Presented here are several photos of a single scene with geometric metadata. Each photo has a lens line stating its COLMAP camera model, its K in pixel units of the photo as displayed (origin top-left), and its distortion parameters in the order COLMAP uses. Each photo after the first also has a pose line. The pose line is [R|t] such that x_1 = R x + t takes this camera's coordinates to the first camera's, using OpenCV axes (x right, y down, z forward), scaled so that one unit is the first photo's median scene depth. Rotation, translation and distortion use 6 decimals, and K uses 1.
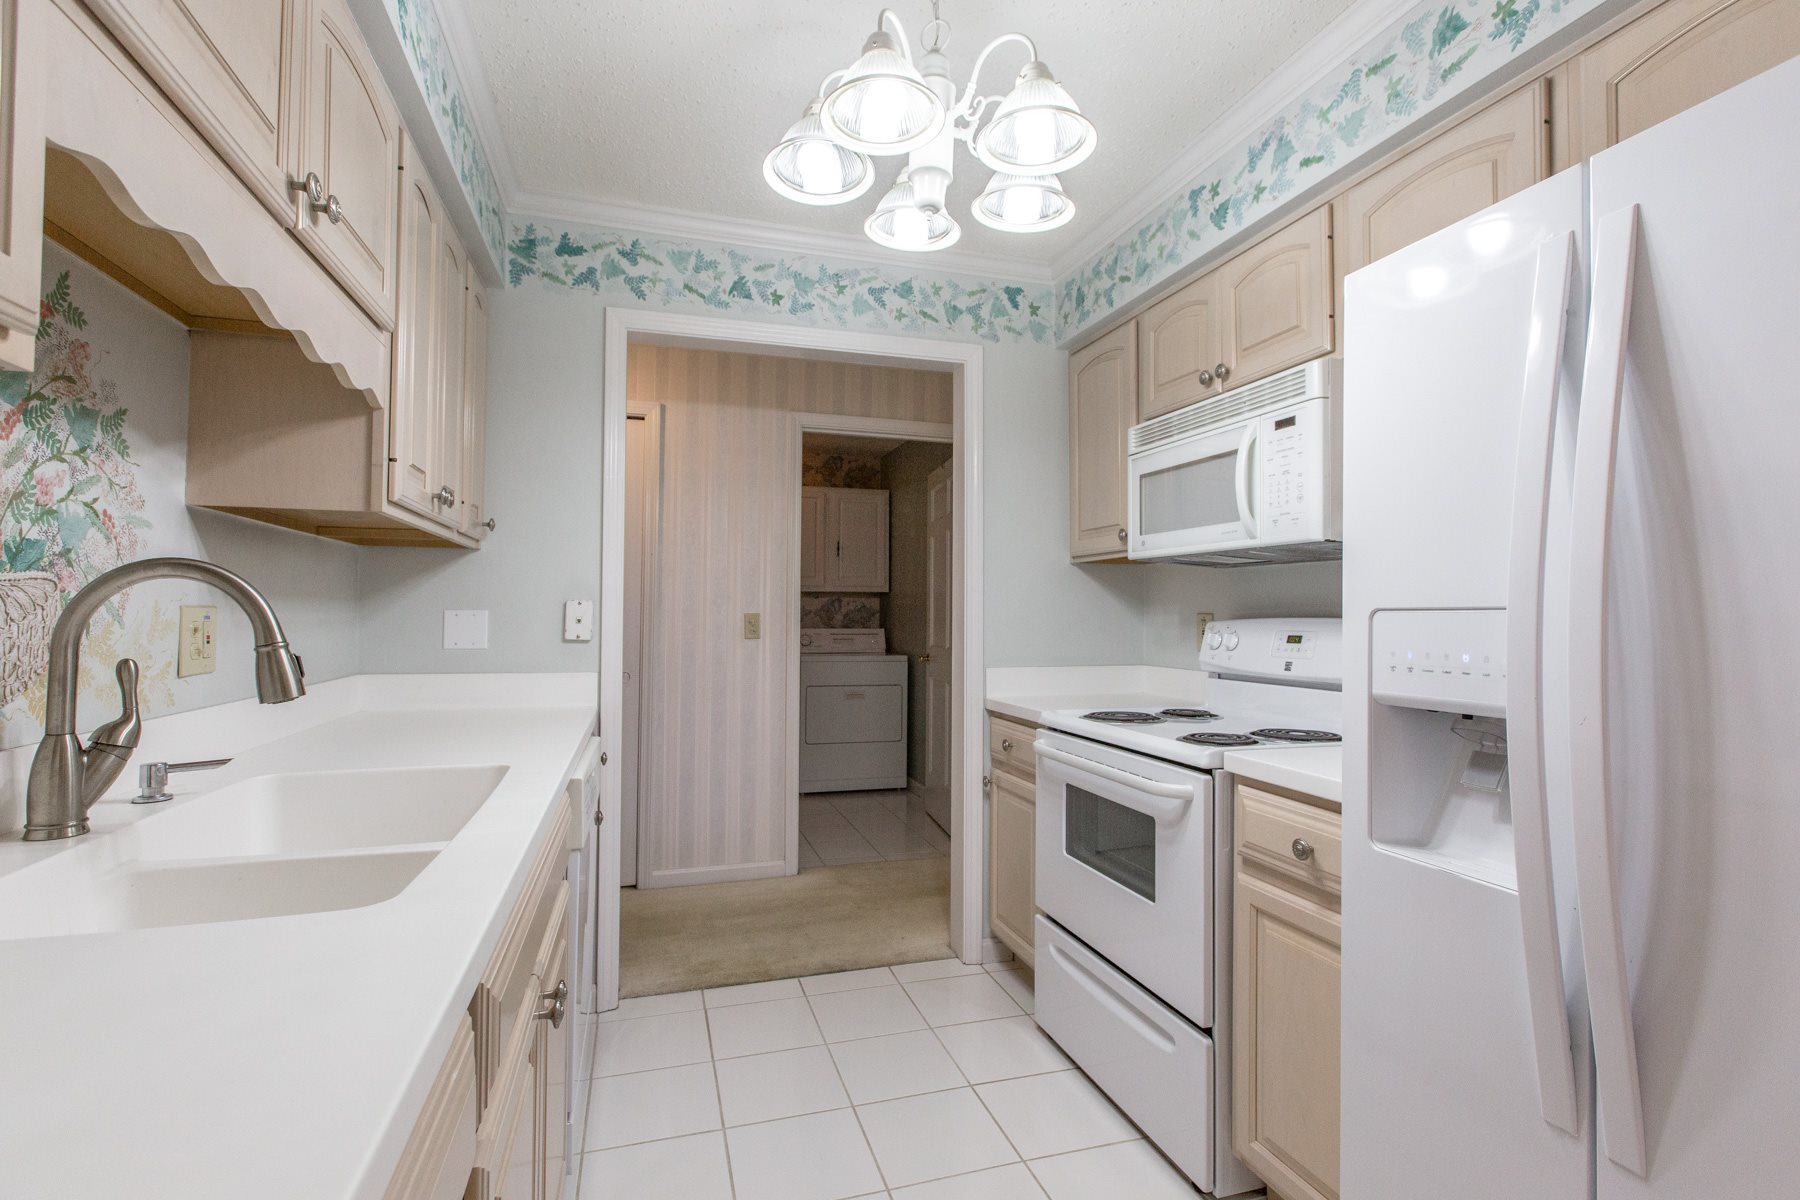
lens RADIAL K [[795.7, 0, 906.4], [0, 795.7, 600.4], [0, 0, 1]] dist [-0.002140, 0.000214]
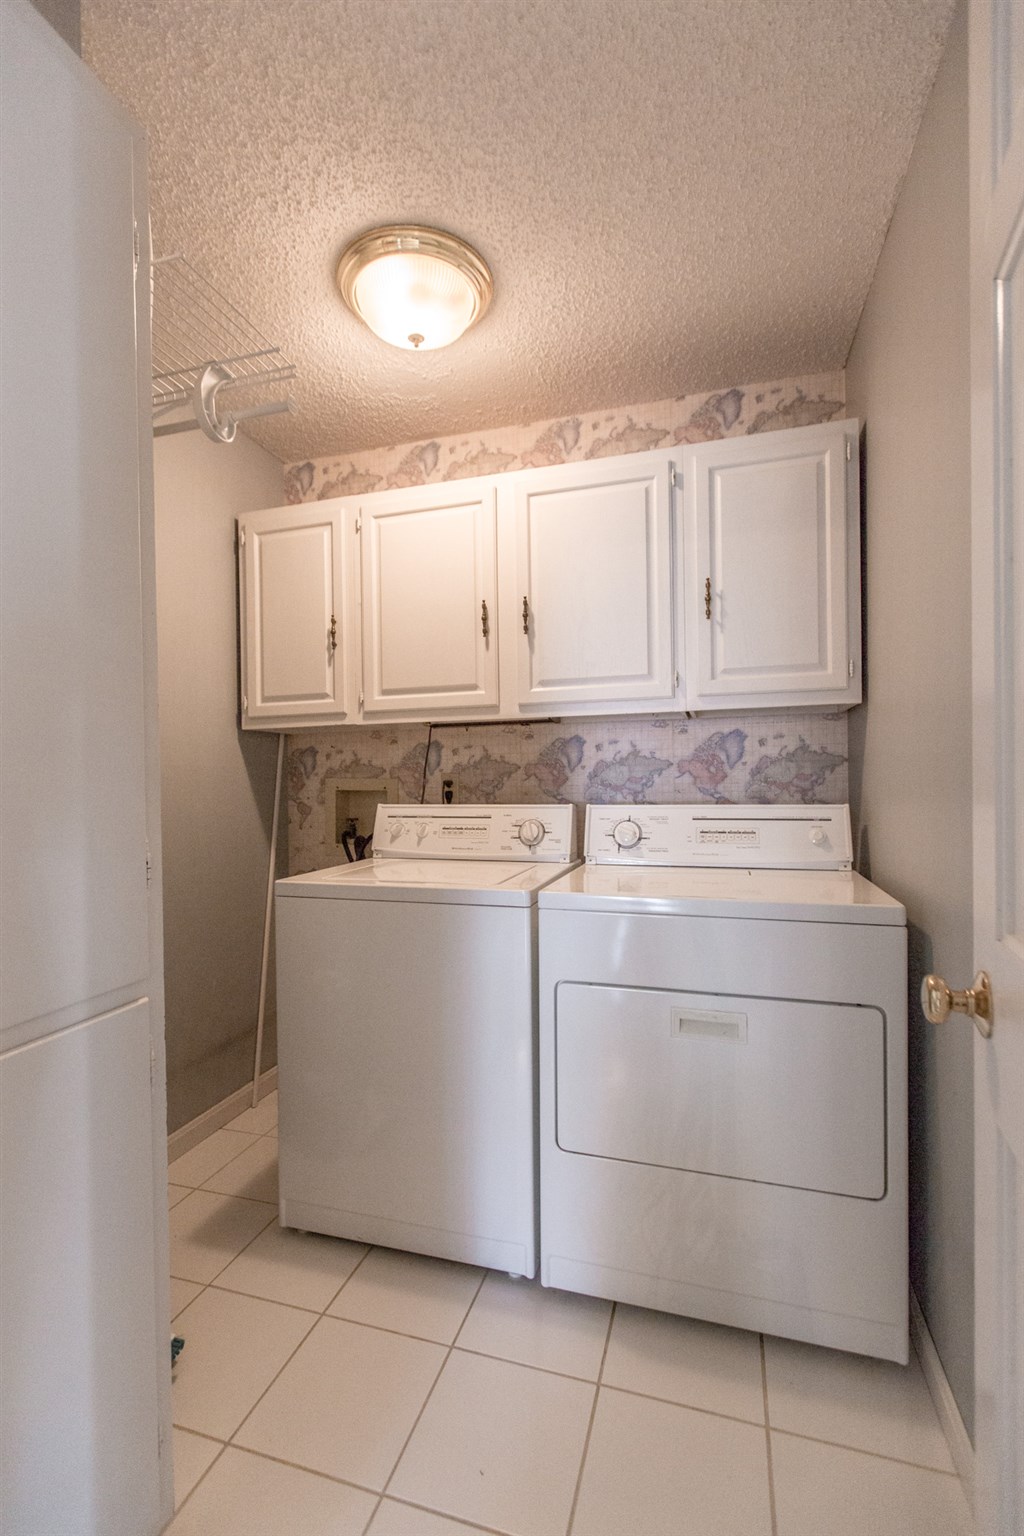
lens RADIAL K [[679.0, 0, 518.2], [0, 679.0, 777.0], [0, 0, 1]] dist [-0.002140, 0.000214]
pose [[0.824765, -0.012506, -0.565337, 0.023627], [0.029931, 0.999319, 0.021559, 0.011553], [0.564682, -0.034702, 0.824578, 0.659650]]
